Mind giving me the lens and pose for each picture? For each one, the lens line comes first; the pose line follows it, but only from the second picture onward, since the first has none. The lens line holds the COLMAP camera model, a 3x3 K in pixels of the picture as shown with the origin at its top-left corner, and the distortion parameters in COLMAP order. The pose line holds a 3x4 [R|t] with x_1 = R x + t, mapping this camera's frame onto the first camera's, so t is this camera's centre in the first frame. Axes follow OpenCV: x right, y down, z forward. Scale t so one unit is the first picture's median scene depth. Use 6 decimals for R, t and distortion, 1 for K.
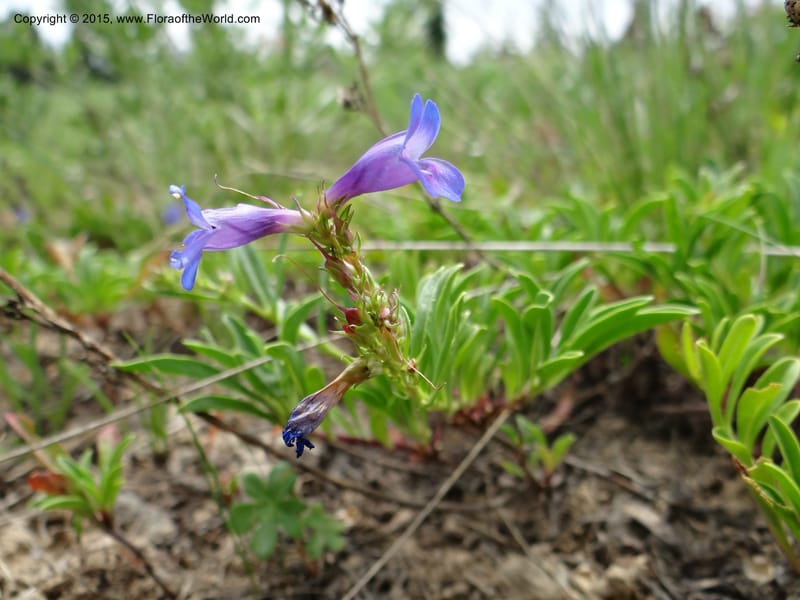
lens RADIAL K [[602.8, 0, 407.7], [0, 602.8, 297.3], [0, 0, 1]] dist [-0.002998, -0.025343]
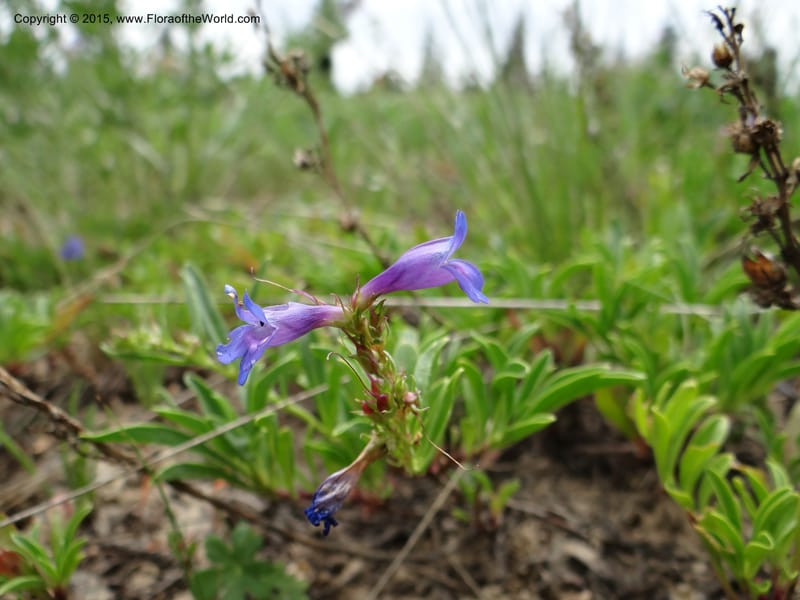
lens RADIAL K [[602.8, 0, 400.8], [0, 602.8, 298.0], [0, 0, 1]] dist [-0.002998, -0.025343]
pose [[0.982901, 0.008979, 0.183914, -0.142558], [-0.002011, 0.999274, -0.038036, -0.062228], [-0.184122, 0.037016, 0.982206, -0.038749]]
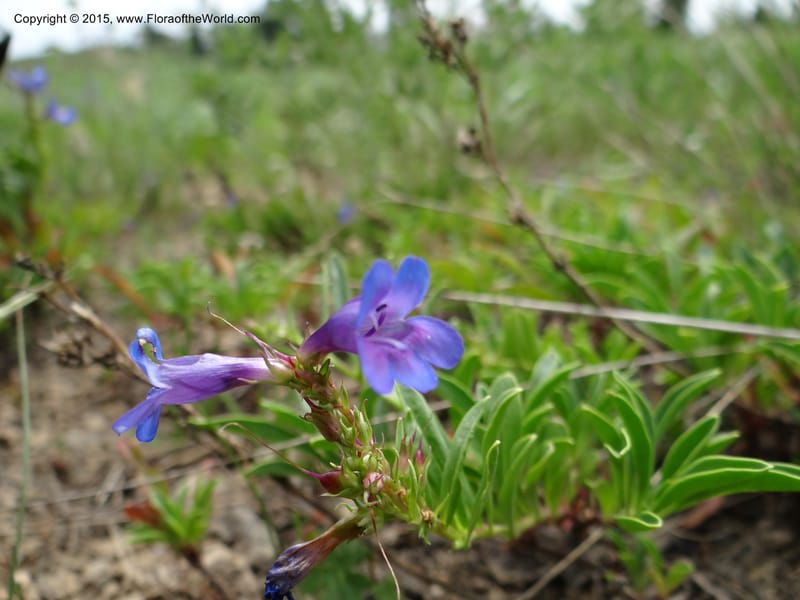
lens RADIAL K [[602.8, 0, 429.4], [0, 602.8, 287.3], [0, 0, 1]] dist [-0.002998, -0.025343]
pose [[0.947561, 0.093018, -0.305739, 0.156191], [-0.083081, 0.995509, 0.045384, -0.163966], [0.308588, -0.017603, 0.951033, 0.123951]]
